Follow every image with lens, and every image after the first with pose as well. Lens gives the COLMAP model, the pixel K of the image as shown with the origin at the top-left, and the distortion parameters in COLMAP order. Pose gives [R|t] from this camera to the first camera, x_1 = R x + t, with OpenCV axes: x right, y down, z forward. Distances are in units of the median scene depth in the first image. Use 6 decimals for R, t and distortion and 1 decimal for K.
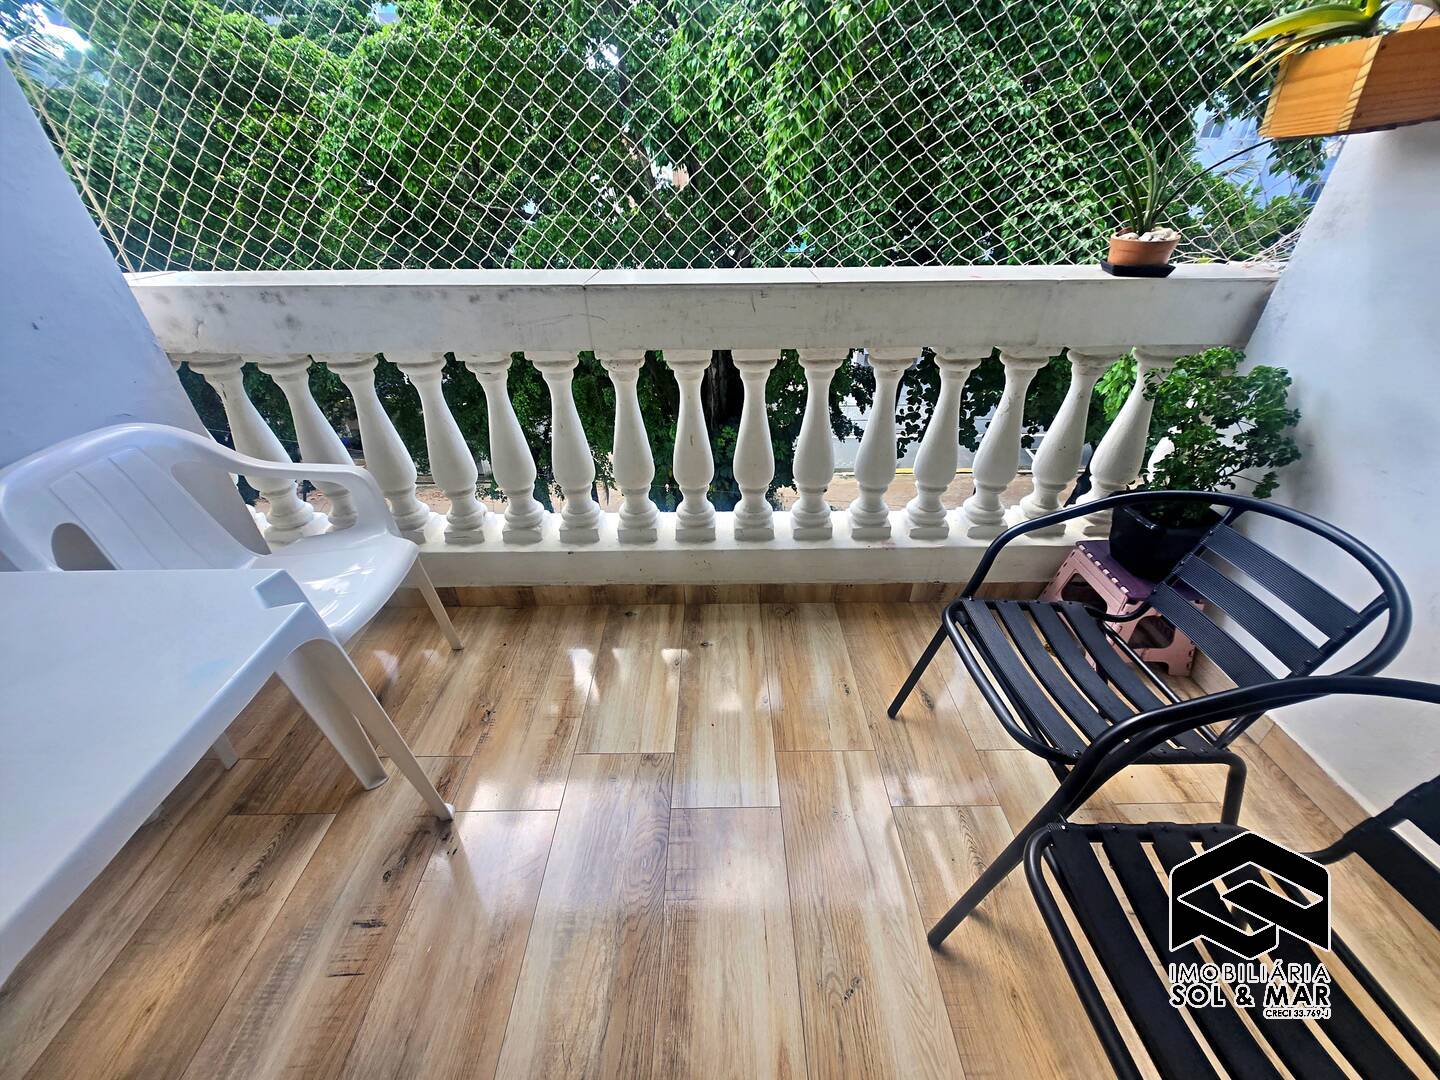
lens RADIAL K [[566.7, 0, 723.2], [0, 566.7, 530.0], [0, 0, 1]] dist [0.001990, 0.000457]
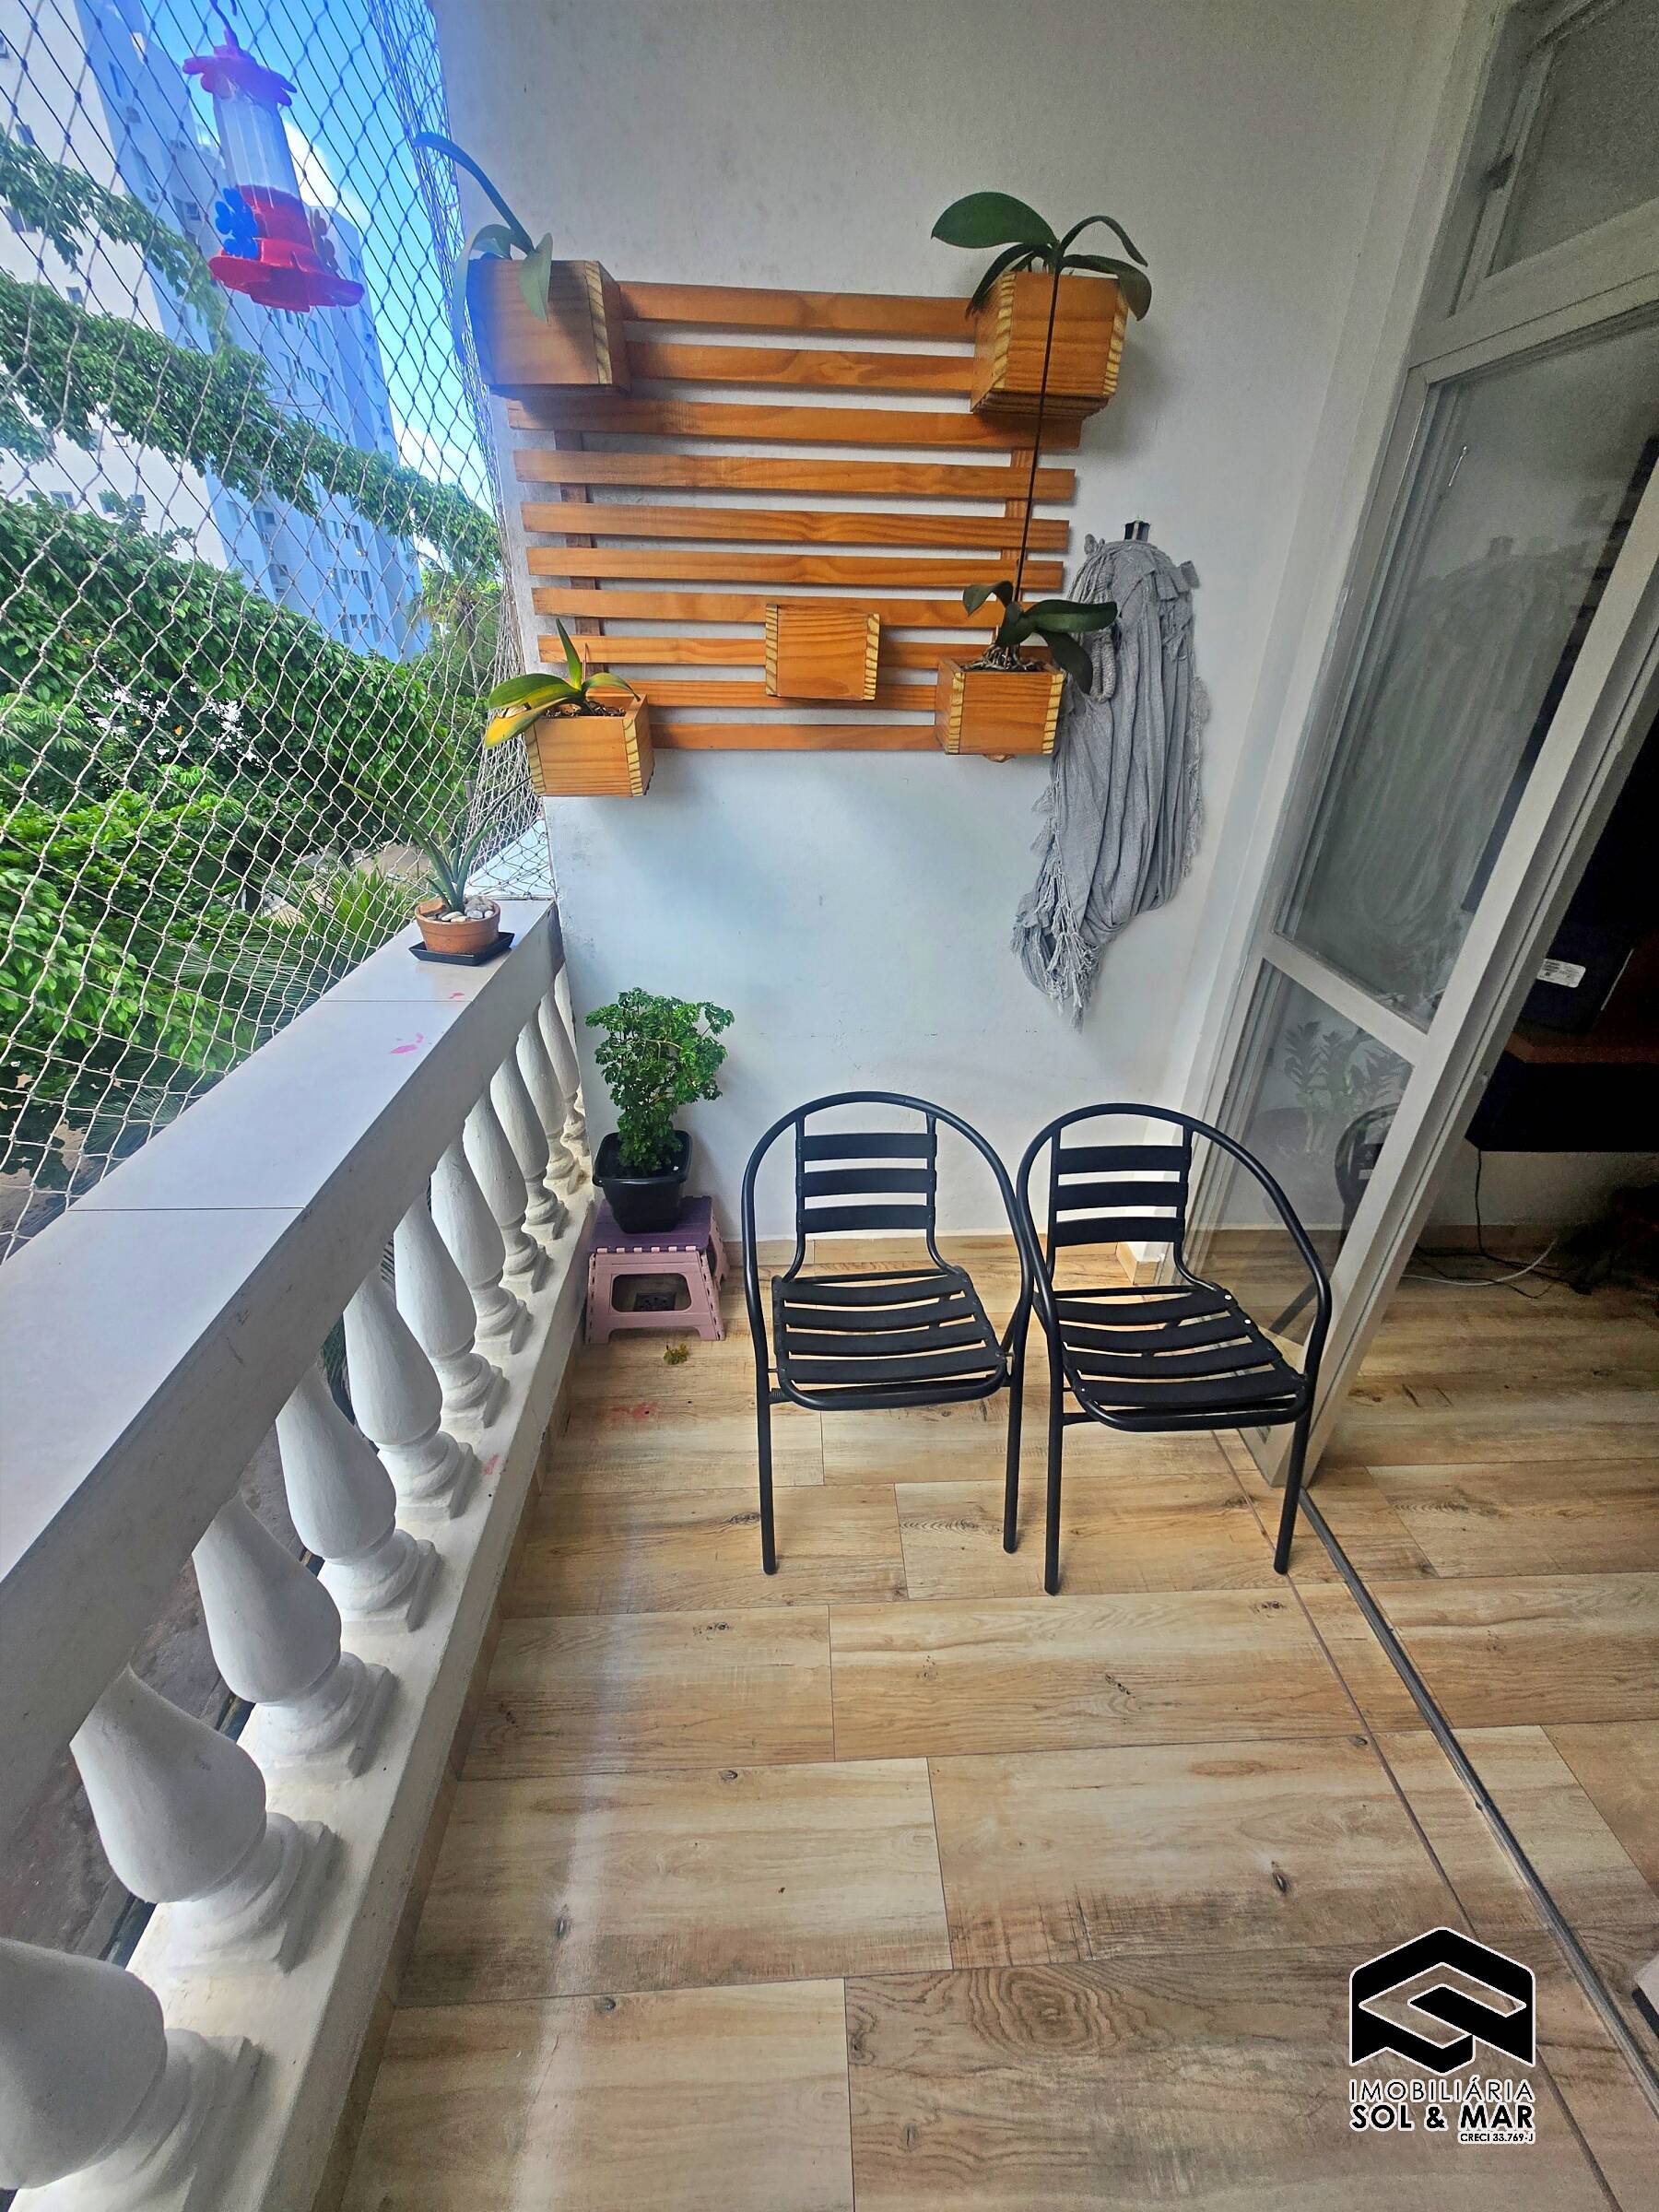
lens RADIAL K [[870.5, 0, 837.3], [0, 870.5, 1110.1], [0, 0, 1]] dist [0.001990, 0.000457]
pose [[-0.046903, -0.493261, 0.868616, -0.397956], [0.499876, 0.741267, 0.447936, -0.587858], [-0.864826, 0.455210, 0.211802, 0.458454]]
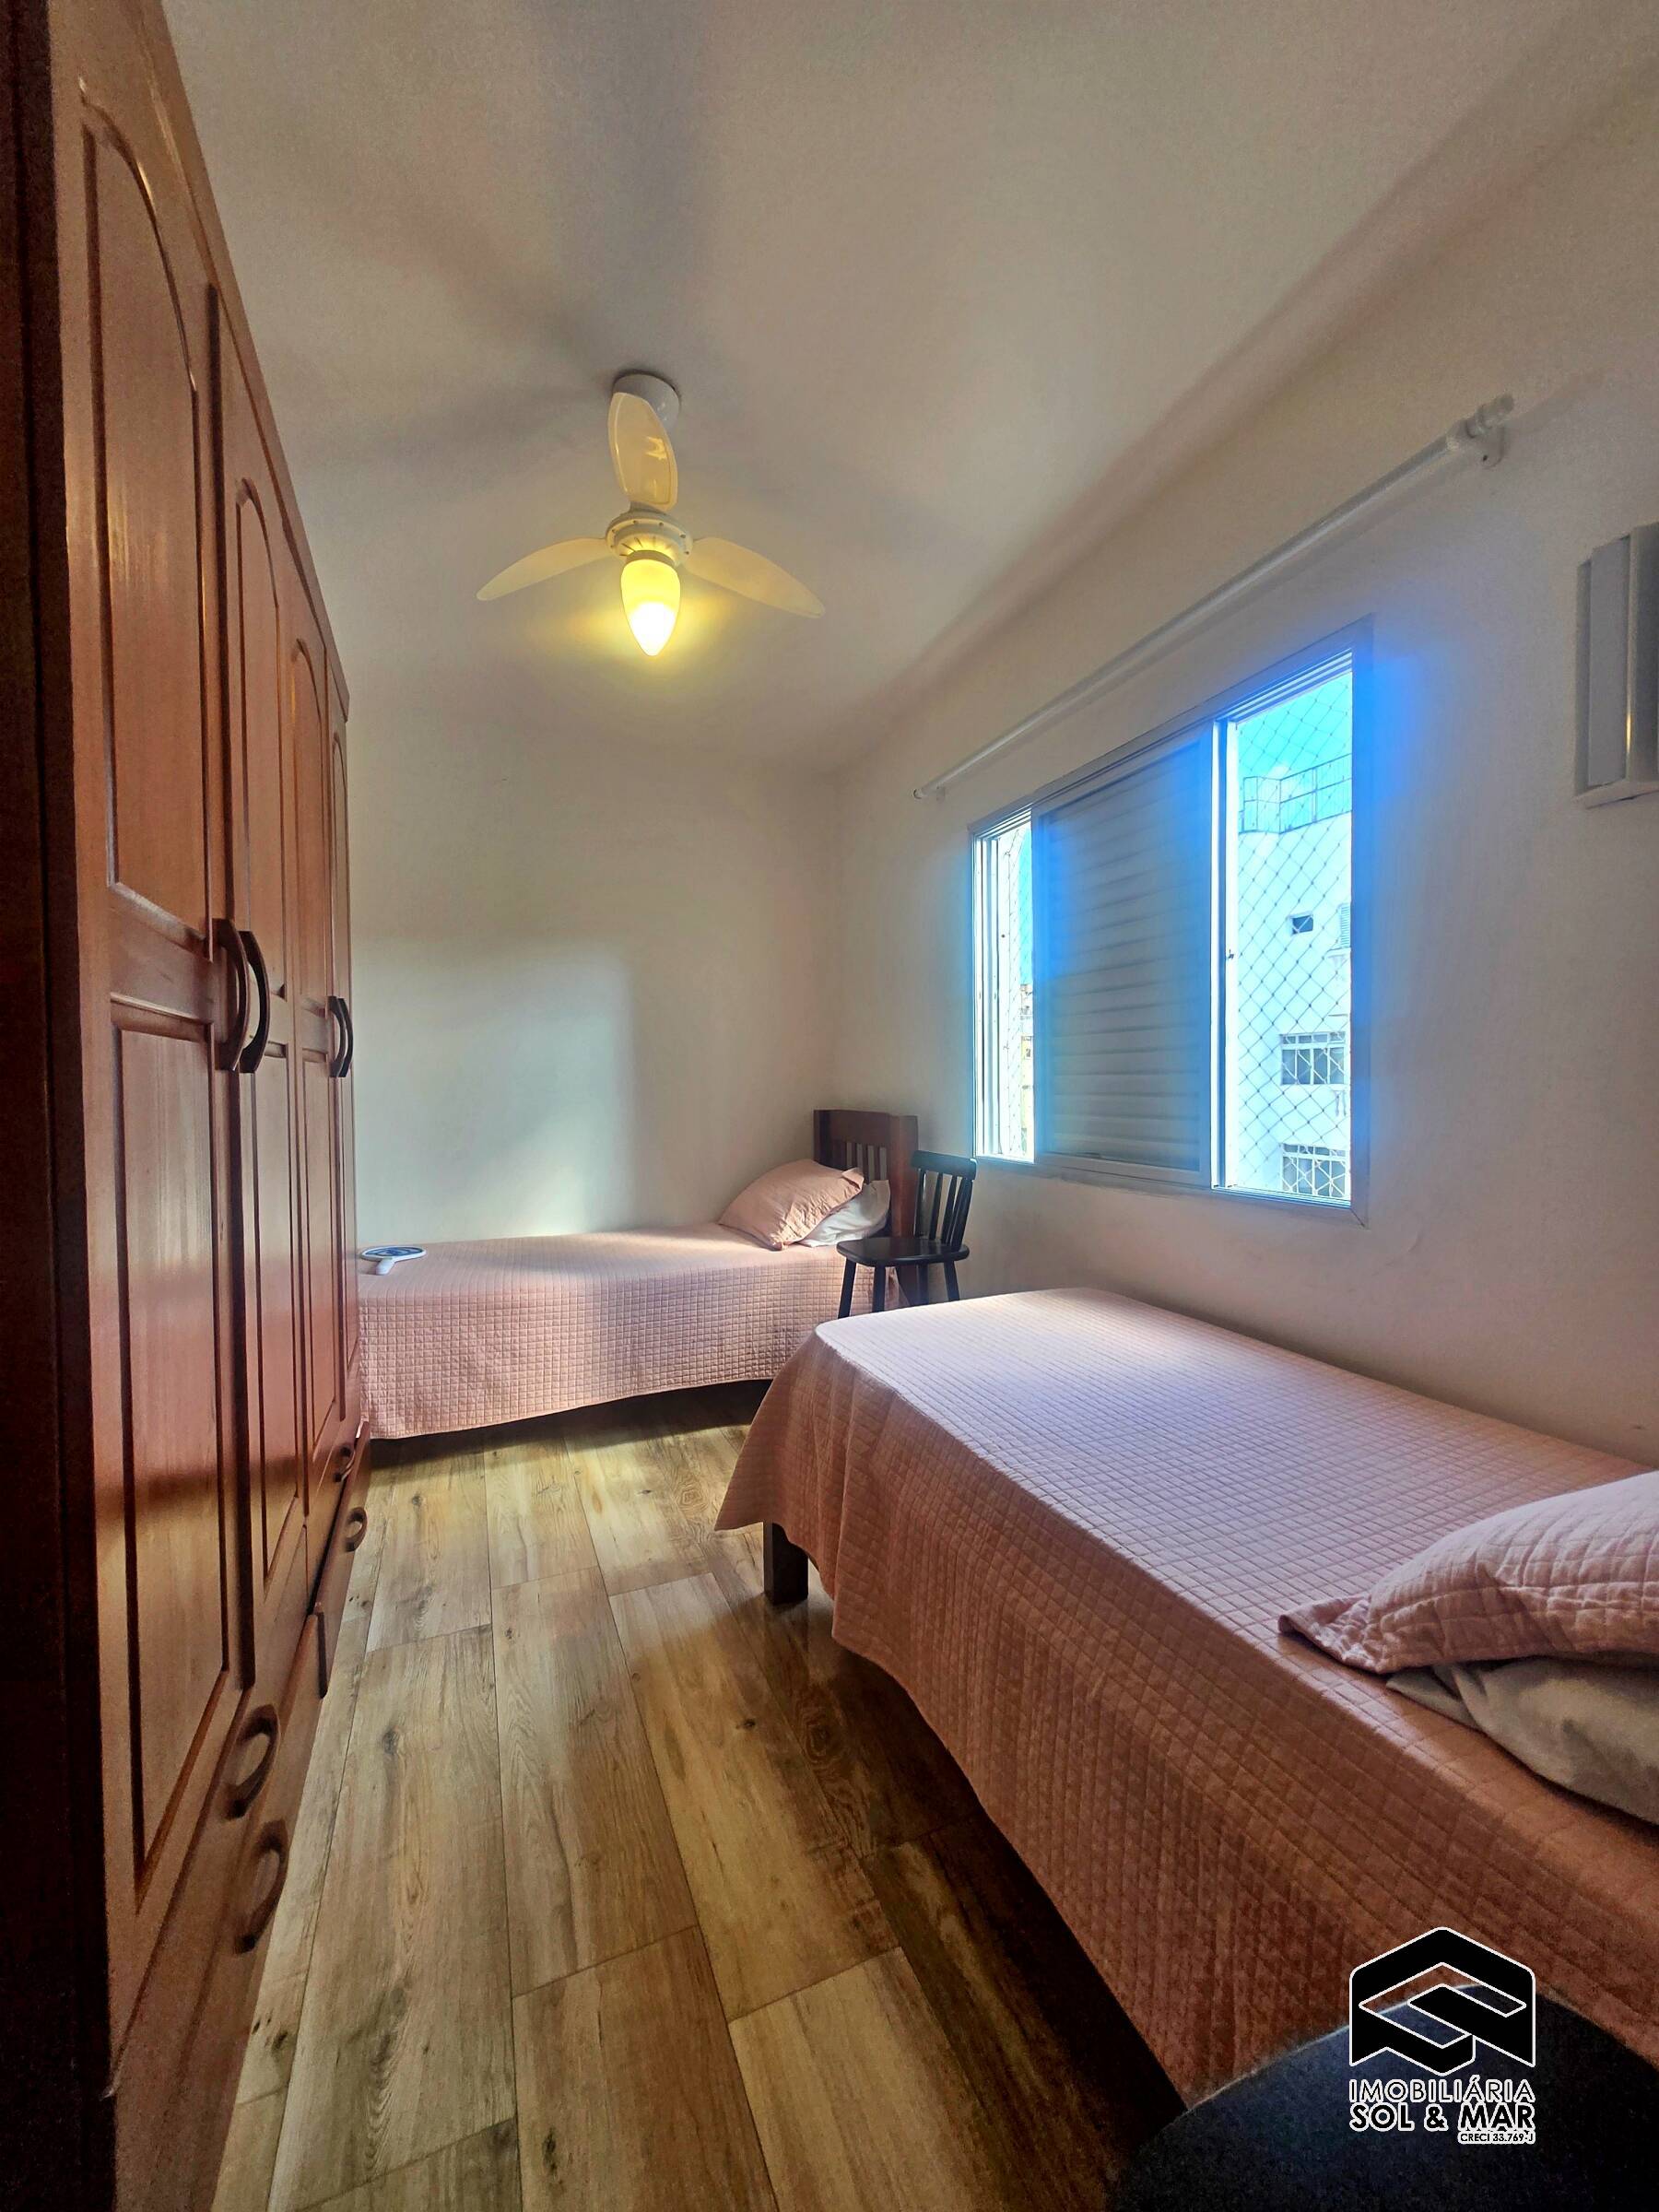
lens RADIAL K [[870.5, 0, 837.3], [0, 870.5, 1110.1], [0, 0, 1]] dist [0.001990, 0.000457]
pose [[-0.923047, 0.016898, -0.384316, 0.294592], [-0.194888, 0.840799, 0.505050, -0.676913], [0.331667, 0.541084, -0.772804, 1.112539]]
